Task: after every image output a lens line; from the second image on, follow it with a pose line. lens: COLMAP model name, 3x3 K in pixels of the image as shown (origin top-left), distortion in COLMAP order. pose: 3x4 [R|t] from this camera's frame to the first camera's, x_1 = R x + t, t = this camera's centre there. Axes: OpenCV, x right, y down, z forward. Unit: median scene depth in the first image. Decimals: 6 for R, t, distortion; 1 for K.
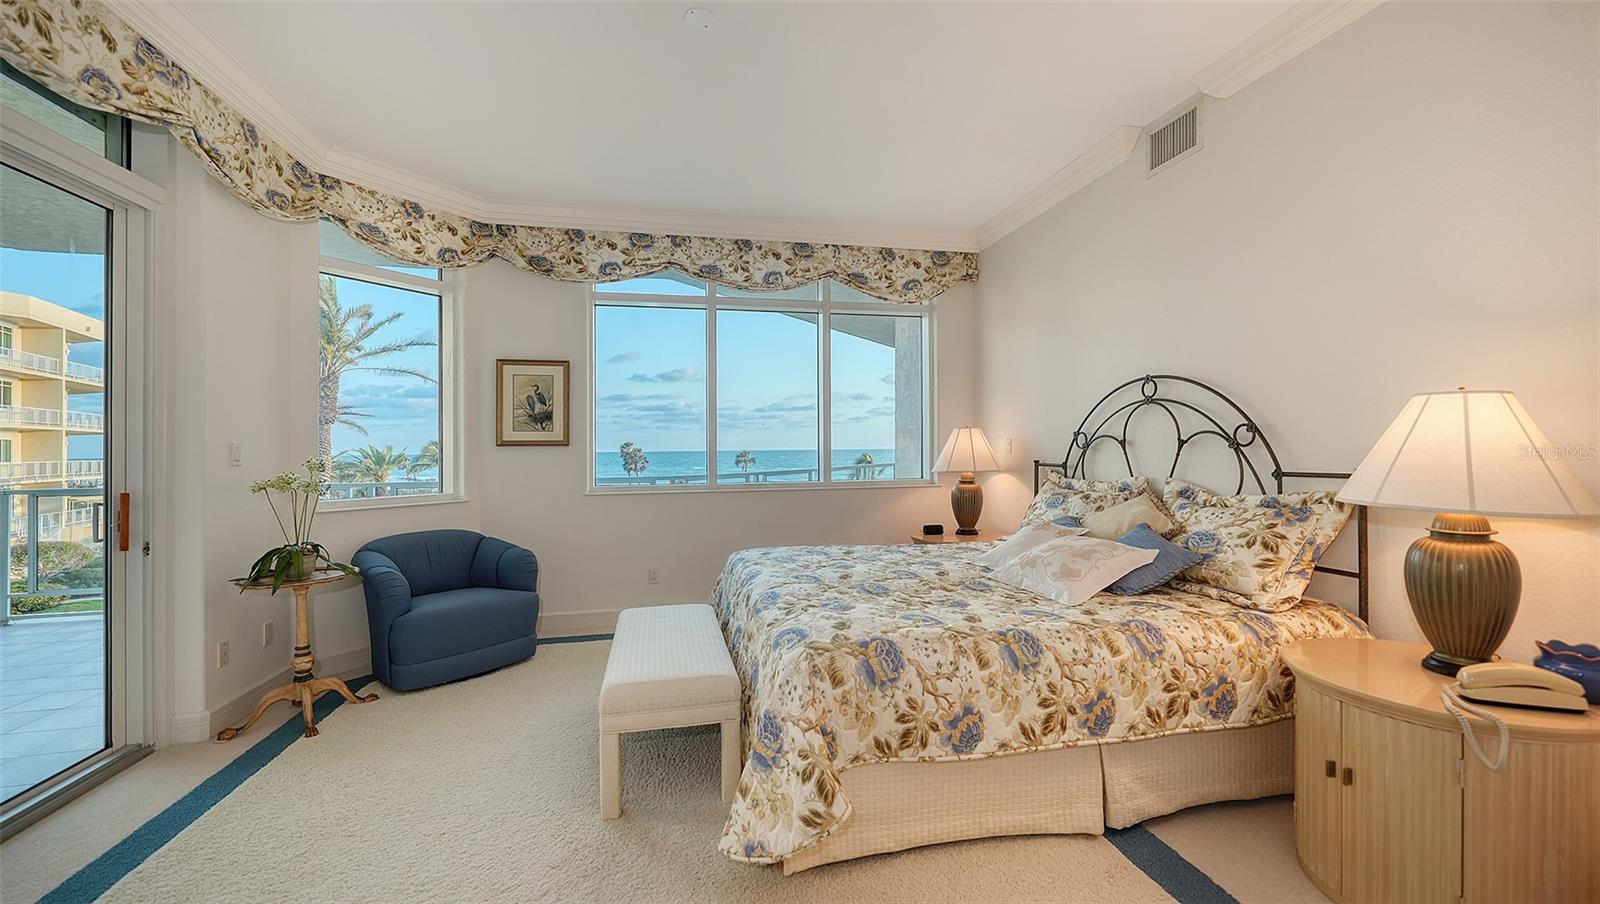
lens RADIAL K [[638.7, 0, 812.0], [0, 638.7, 442.5], [0, 0, 1]] dist [-0.001091, -0.000163]
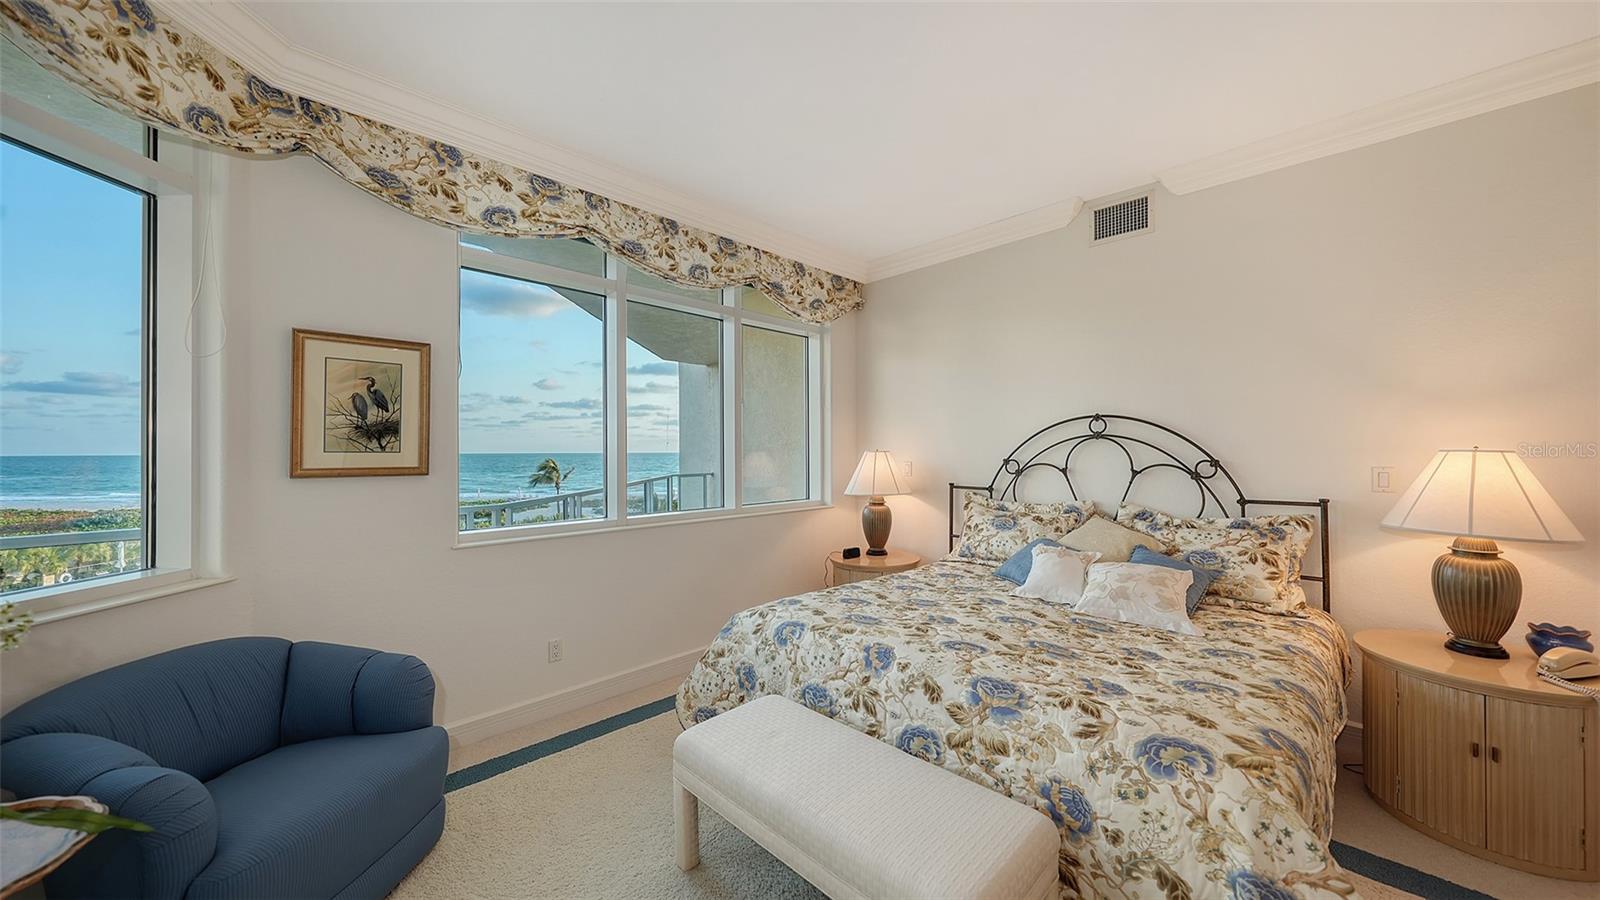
lens RADIAL K [[562.2, 0, 799.6], [0, 562.2, 444.3], [0, 0, 1]] dist [-0.001427, -0.000208]
pose [[0.843820, 0.015245, 0.536409, -0.379359], [-0.012984, 0.999884, -0.007992, -0.027040], [-0.536469, -0.000221, 0.843920, 0.326010]]
